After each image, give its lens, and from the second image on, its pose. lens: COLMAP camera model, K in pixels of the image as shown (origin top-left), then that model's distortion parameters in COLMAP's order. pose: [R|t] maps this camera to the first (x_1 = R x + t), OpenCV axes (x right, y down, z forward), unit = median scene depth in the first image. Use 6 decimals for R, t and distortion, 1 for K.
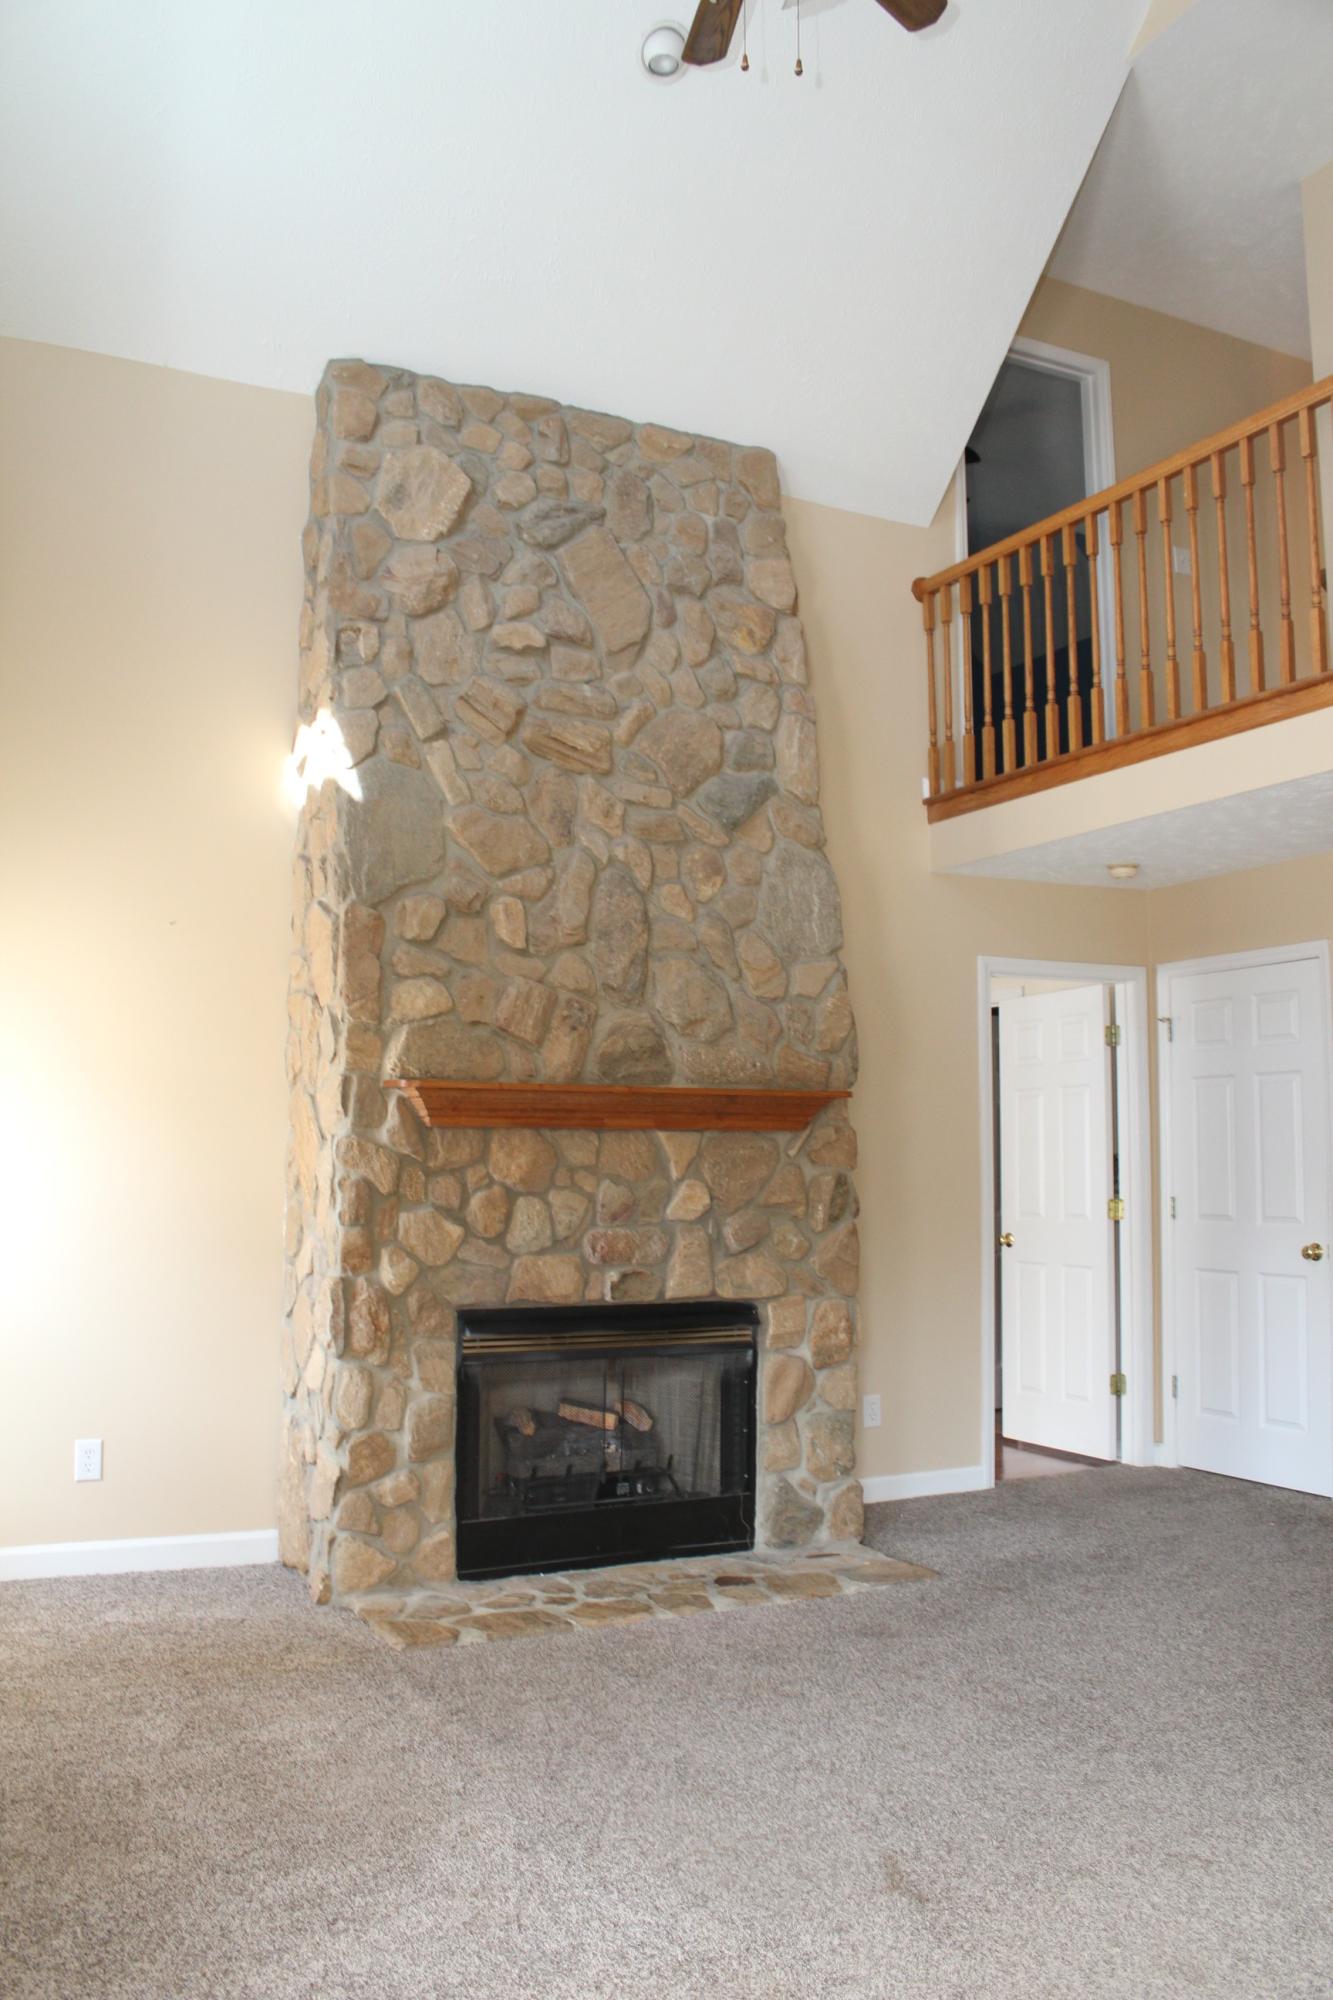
lens RADIAL K [[1683.4, 0, 658.2], [0, 1683.4, 997.8], [0, 0, 1]] dist [-0.181328, 0.185597]
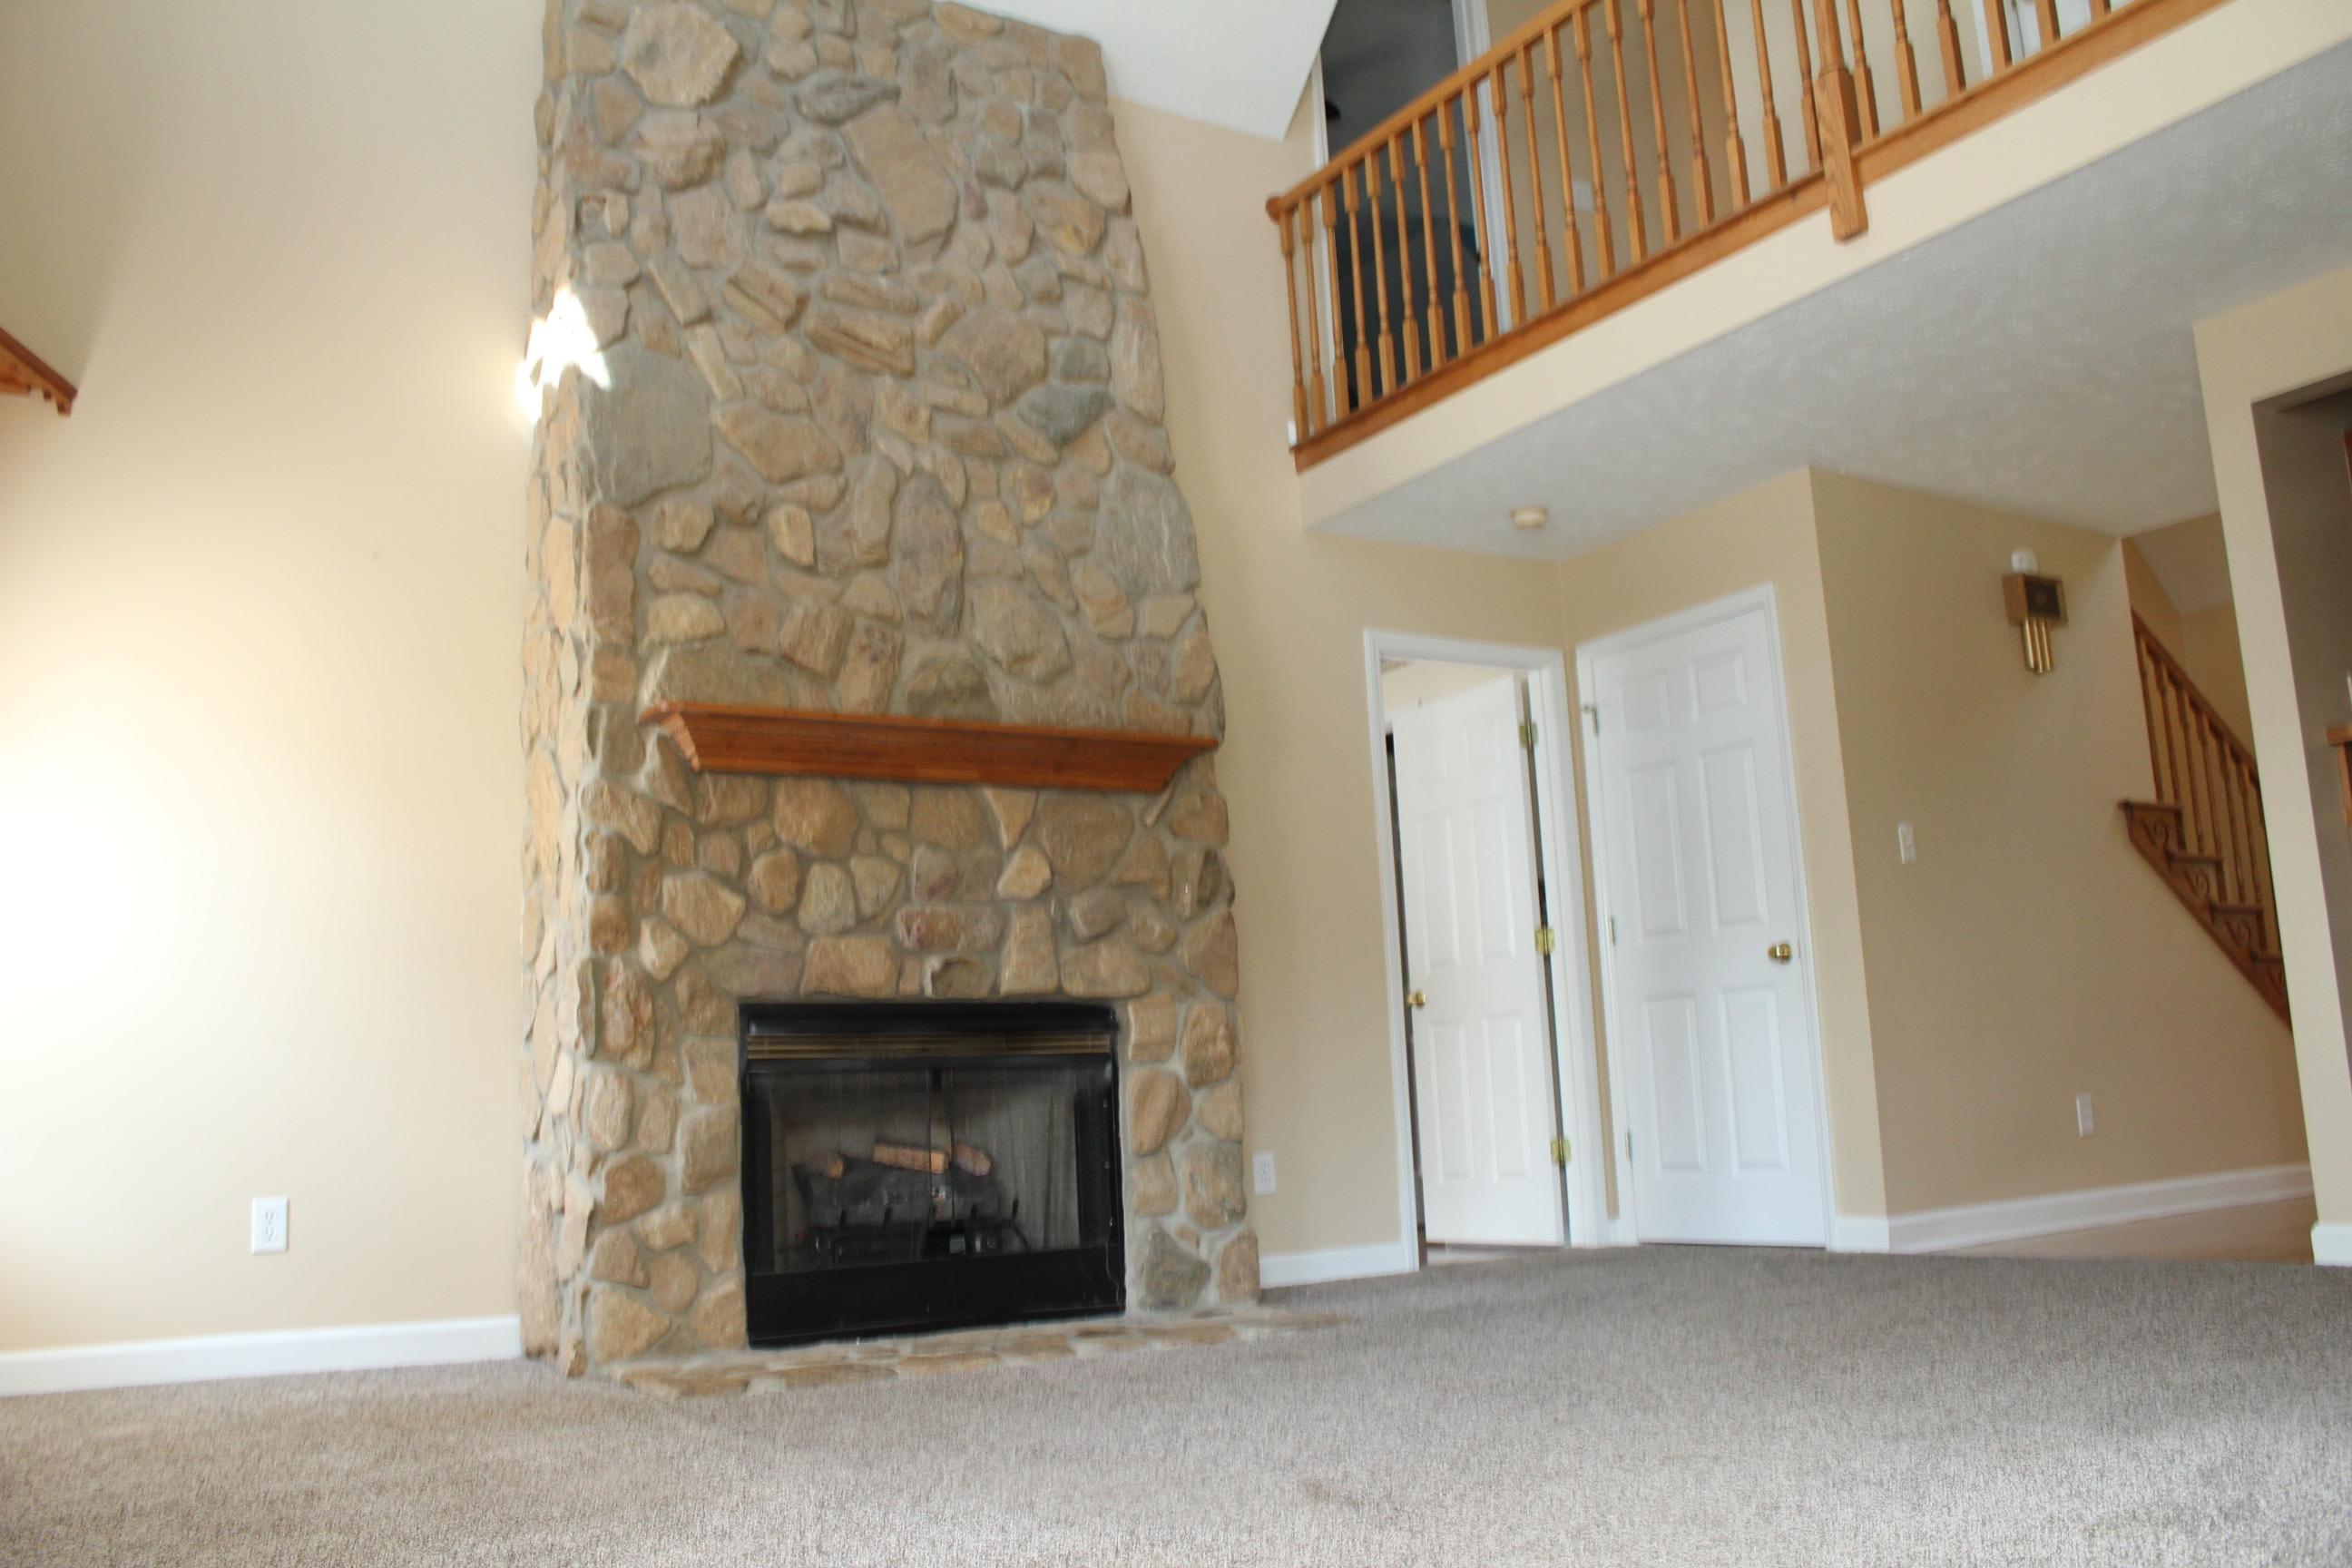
lens RADIAL K [[1979.7, 0, 1167.3], [0, 1979.7, 756.5], [0, 0, 1]] dist [-0.181328, 0.185597]
pose [[0.995346, -0.035934, 0.089413, 0.003477], [0.042782, 0.996198, -0.075891, 0.137987], [-0.086346, 0.079363, 0.993099, 0.040156]]
